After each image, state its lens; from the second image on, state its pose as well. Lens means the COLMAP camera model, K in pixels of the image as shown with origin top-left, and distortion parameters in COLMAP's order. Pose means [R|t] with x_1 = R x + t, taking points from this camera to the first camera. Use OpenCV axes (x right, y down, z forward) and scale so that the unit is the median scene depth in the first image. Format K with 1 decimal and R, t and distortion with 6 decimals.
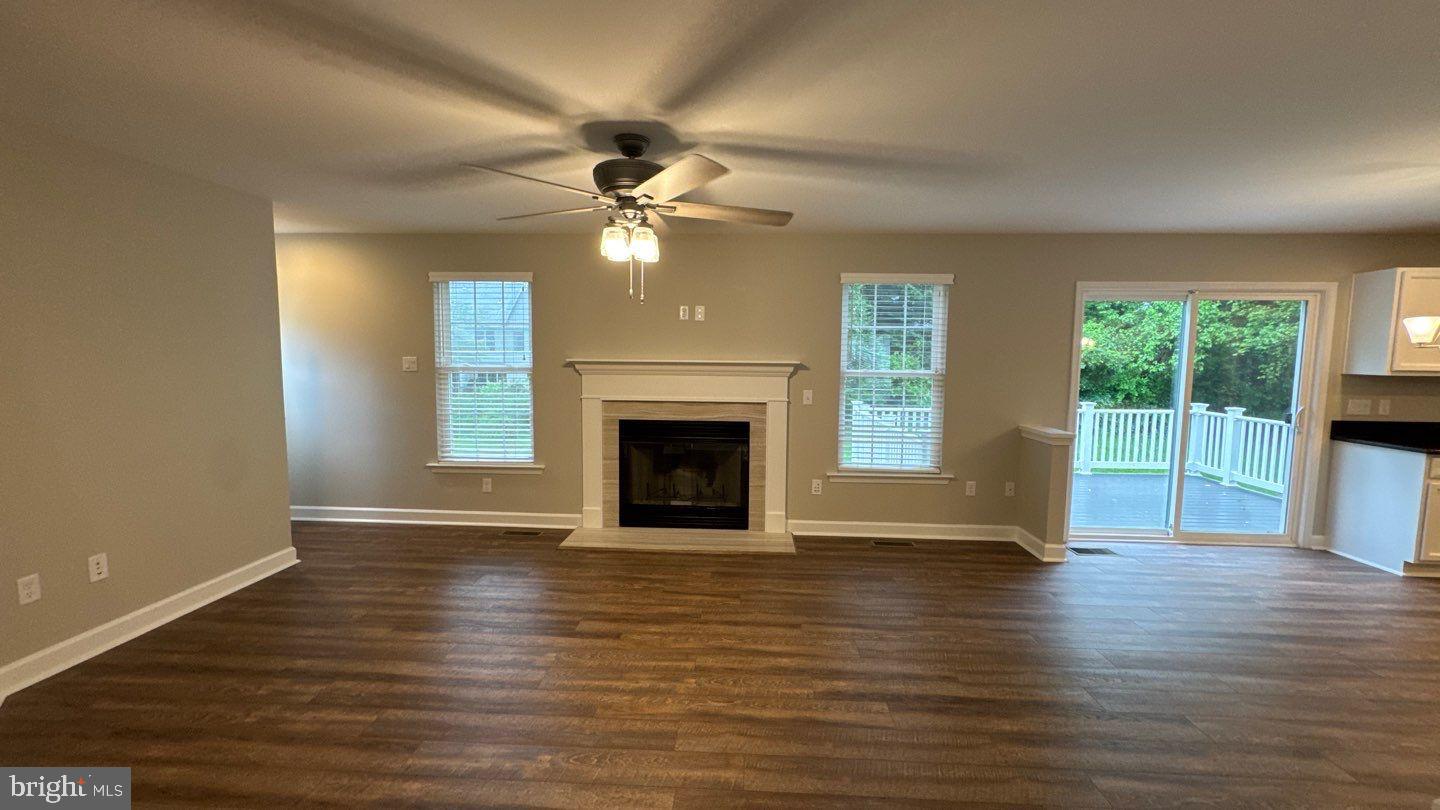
lens RADIAL K [[568.1, 0, 721.9], [0, 568.1, 401.4], [0, 0, 1]] dist [-0.002629, 0.000971]
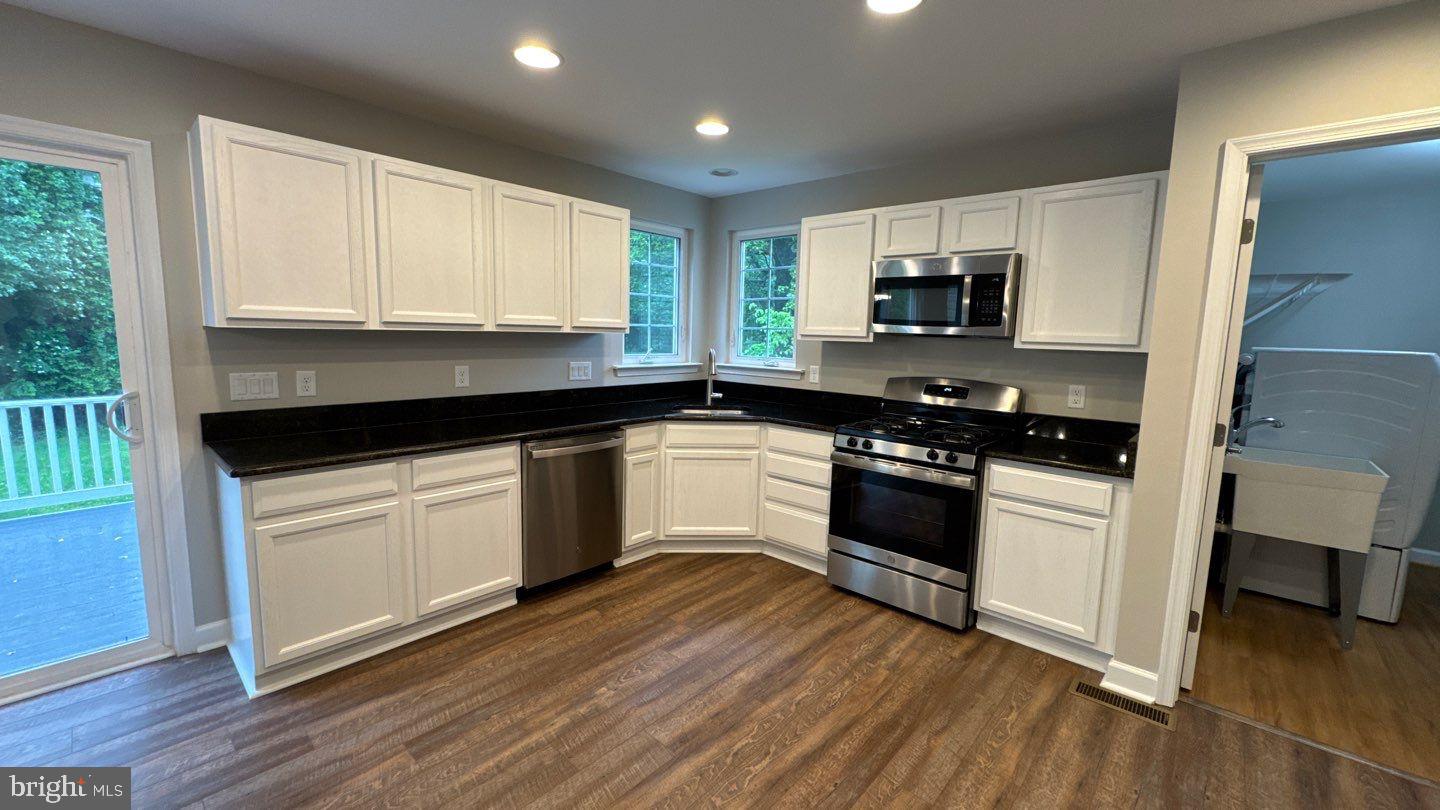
lens RADIAL K [[568.1, 0, 718.5], [0, 568.1, 401.3], [0, 0, 1]] dist [-0.002629, 0.000971]
pose [[0.626077, -0.089555, 0.774602, 0.962856], [0.042926, 0.995835, 0.080437, 0.000383], [-0.778579, -0.017109, 0.627313, 0.282297]]
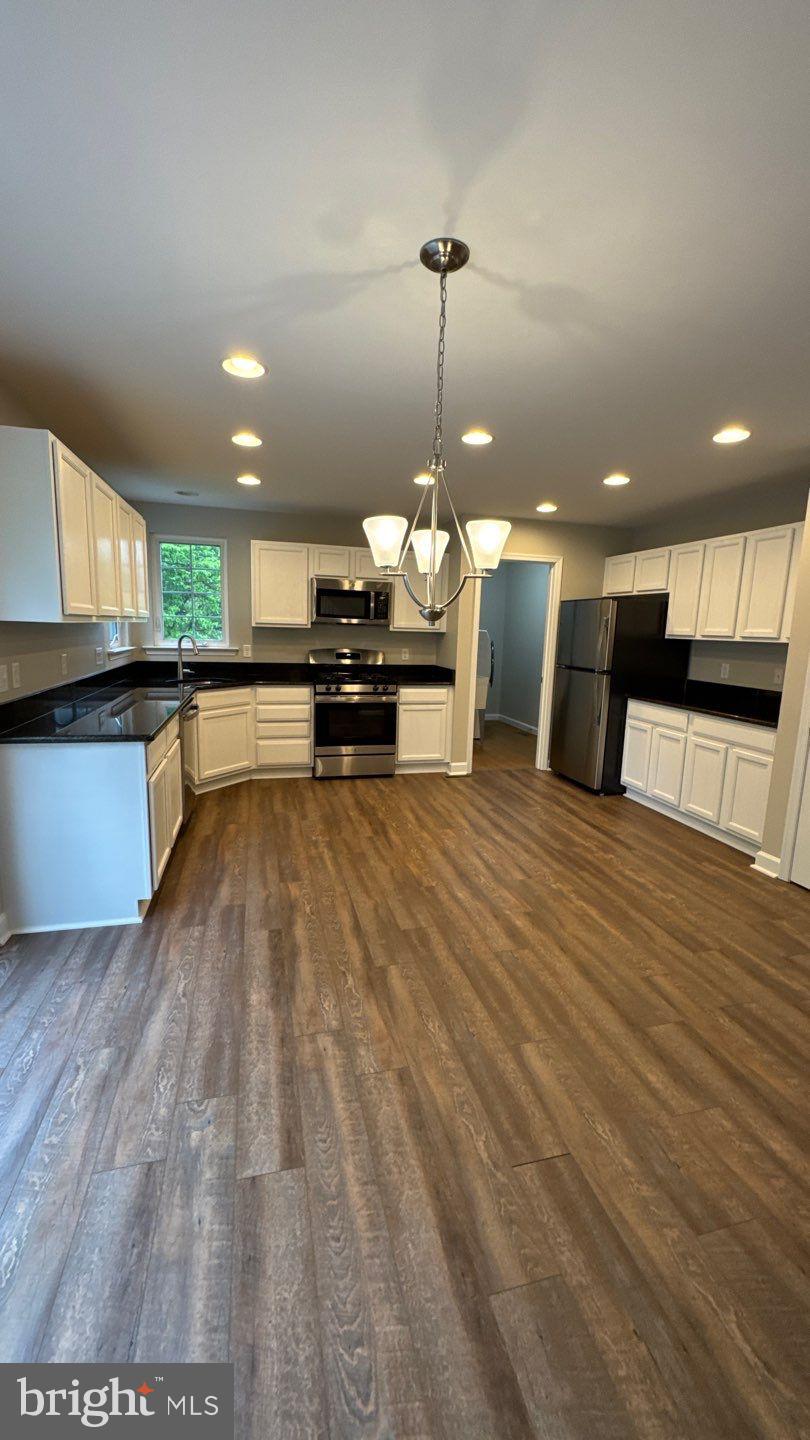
lens RADIAL K [[568.1, 0, 400.6], [0, 568.1, 727.6], [0, 0, 1]] dist [-0.002629, 0.000971]
pose [[-0.296849, -0.183176, 0.937191, 0.455221], [0.044280, 0.977734, 0.205125, -0.040140], [-0.953897, 0.102390, -0.282128, 0.775051]]
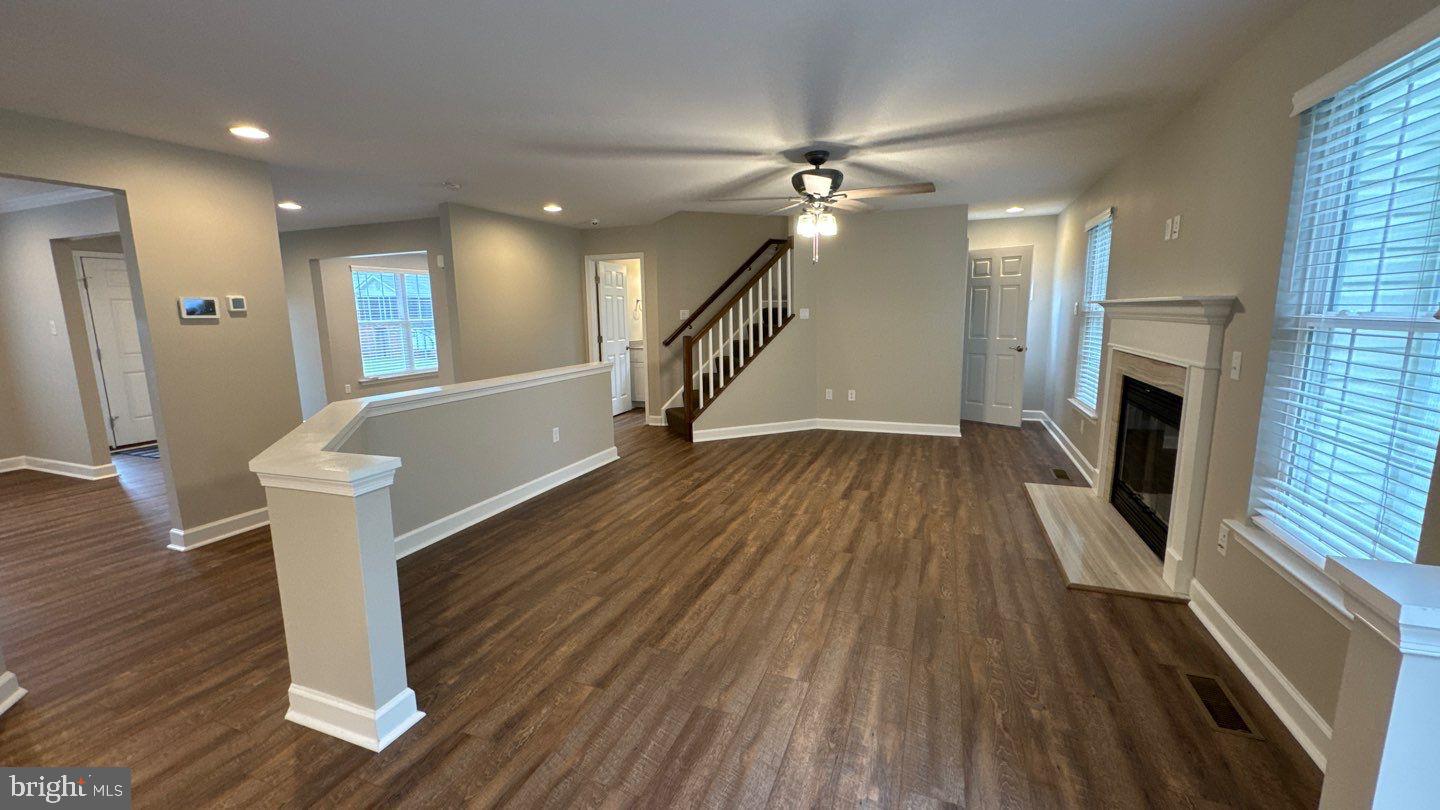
lens RADIAL K [[568.1, 0, 720.1], [0, 568.1, 405.6], [0, 0, 1]] dist [-0.002629, 0.000971]
pose [[-0.312846, 0.150529, -0.937800, 0.822675], [-0.062955, 0.981904, 0.178609, -0.035007], [0.947715, 0.114916, -0.297708, 0.743785]]
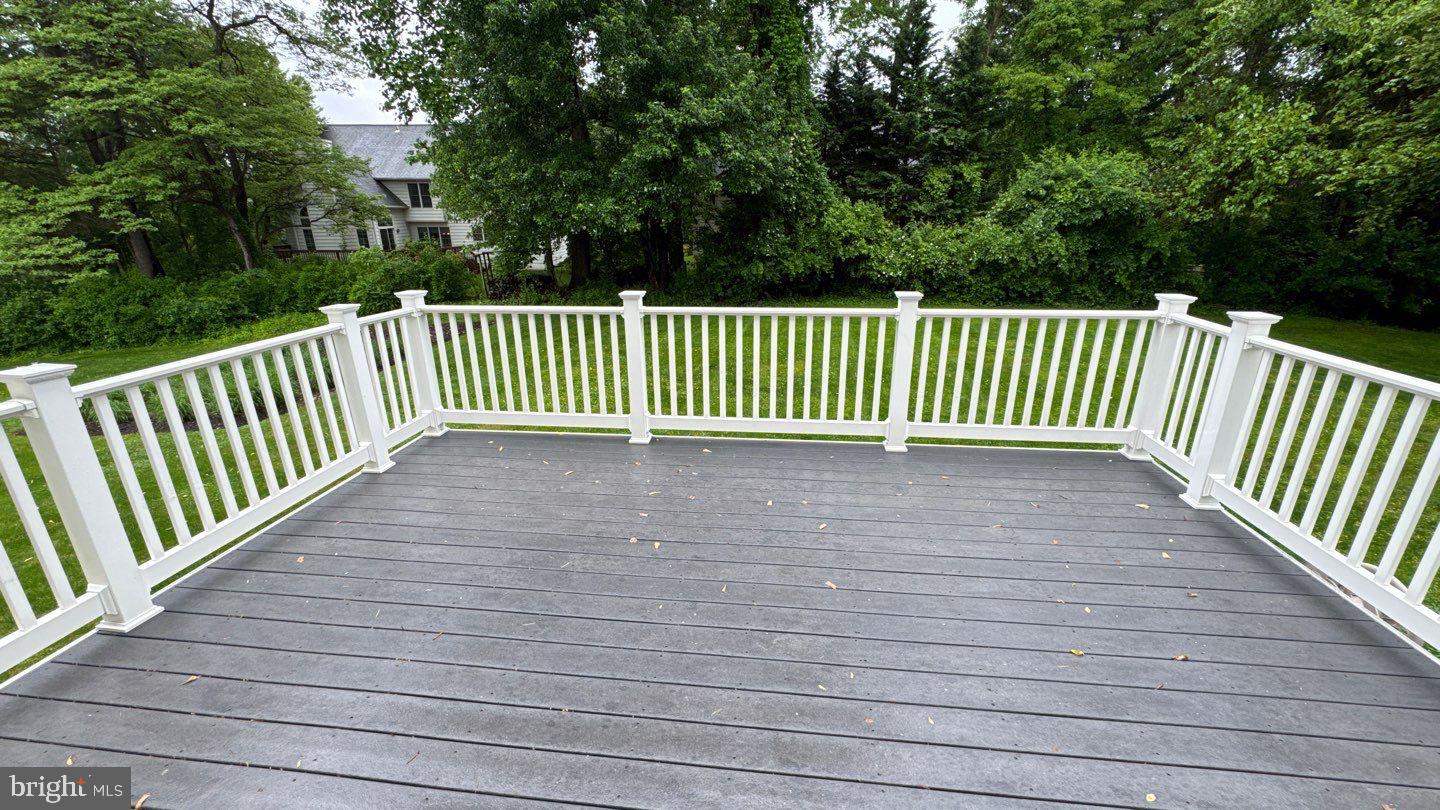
lens RADIAL K [[568.1, 0, 725.0], [0, 568.1, 395.1], [0, 0, 1]] dist [-0.002629, 0.000971]
pose [[0.998295, 0.008517, -0.057741, 1.000656], [0.005140, 0.972624, 0.232329, -0.043165], [0.058139, -0.232229, 0.970922, 1.045175]]
